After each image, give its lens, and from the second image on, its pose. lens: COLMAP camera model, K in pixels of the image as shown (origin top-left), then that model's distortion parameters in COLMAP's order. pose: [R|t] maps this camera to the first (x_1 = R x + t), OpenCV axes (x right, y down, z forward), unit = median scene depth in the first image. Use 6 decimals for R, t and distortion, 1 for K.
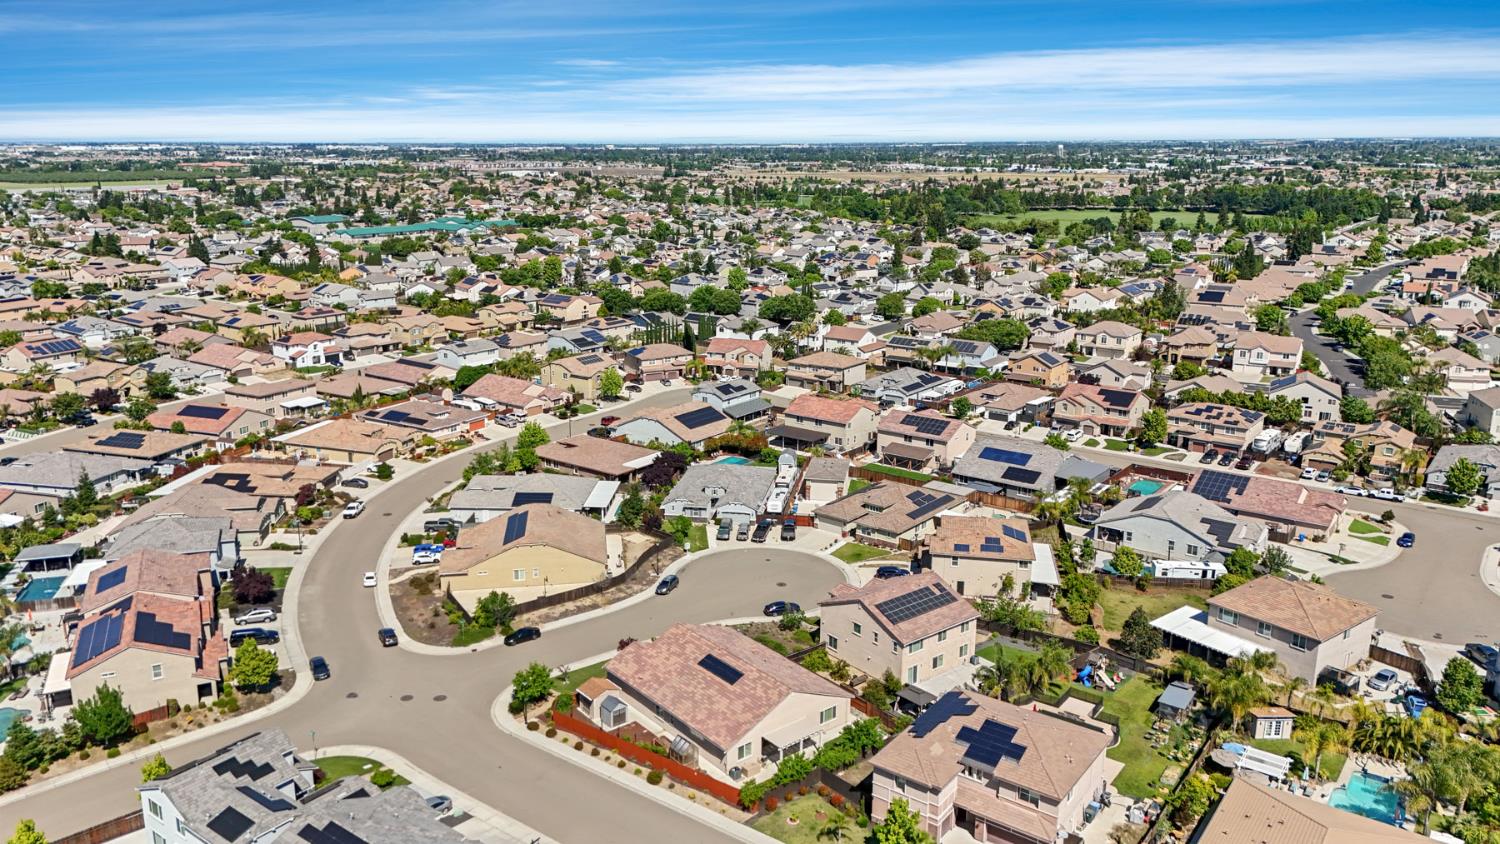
lens RADIAL K [[1096.9, 0, 754.1], [0, 1096.9, 423.1], [0, 0, 1]] dist [0.096639, -0.107124]
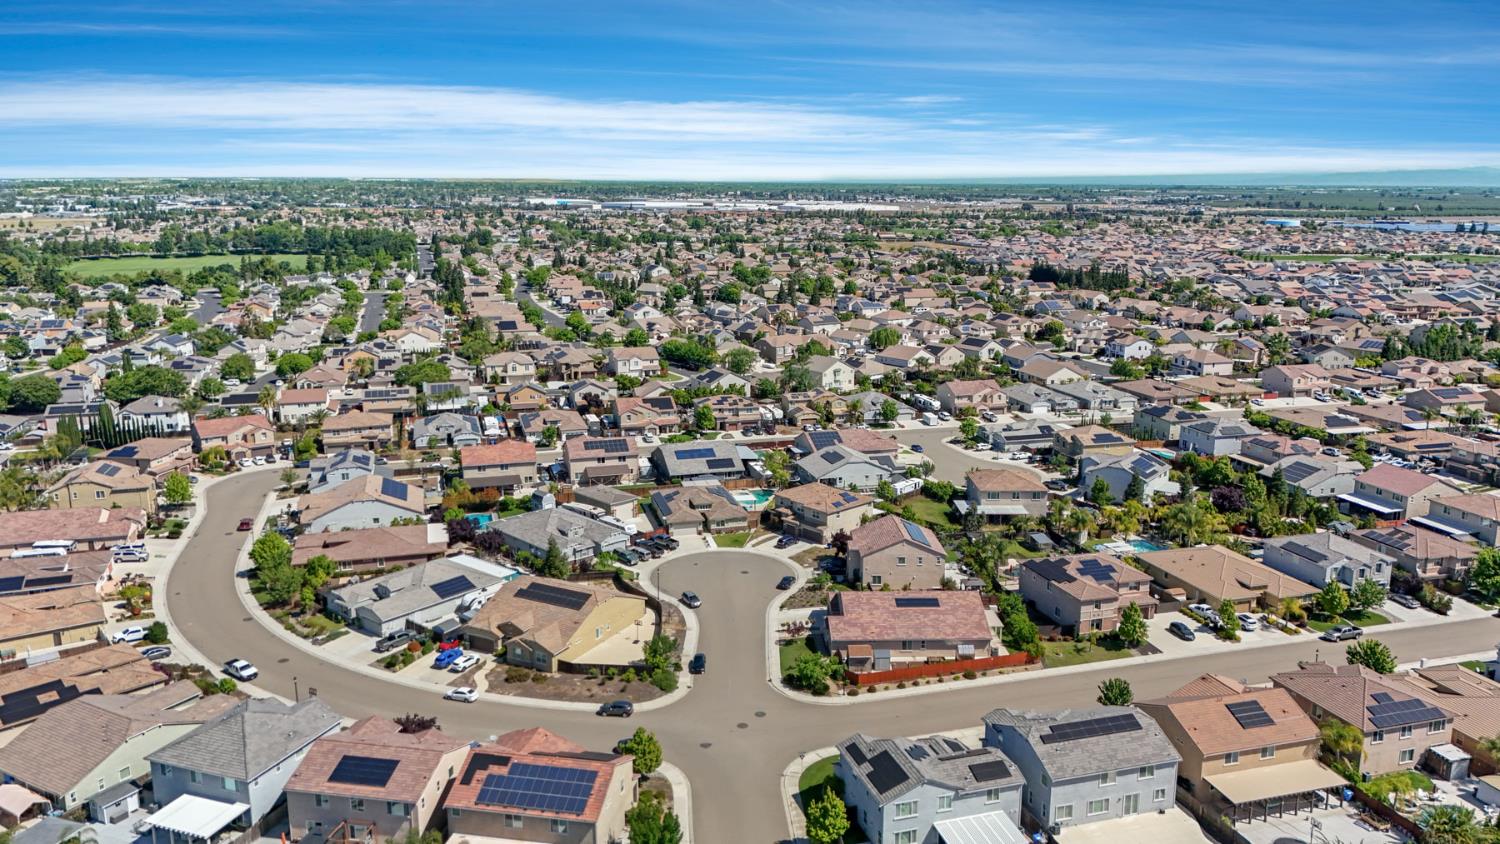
lens RADIAL K [[1096.9, 0, 754.1], [0, 1096.9, 423.1], [0, 0, 1]] dist [0.096639, -0.107124]
pose [[0.586071, -0.170529, 0.792111, -0.626362], [0.196121, 0.978388, 0.065524, -0.063642], [-0.786166, 0.116948, 0.606849, 0.163640]]
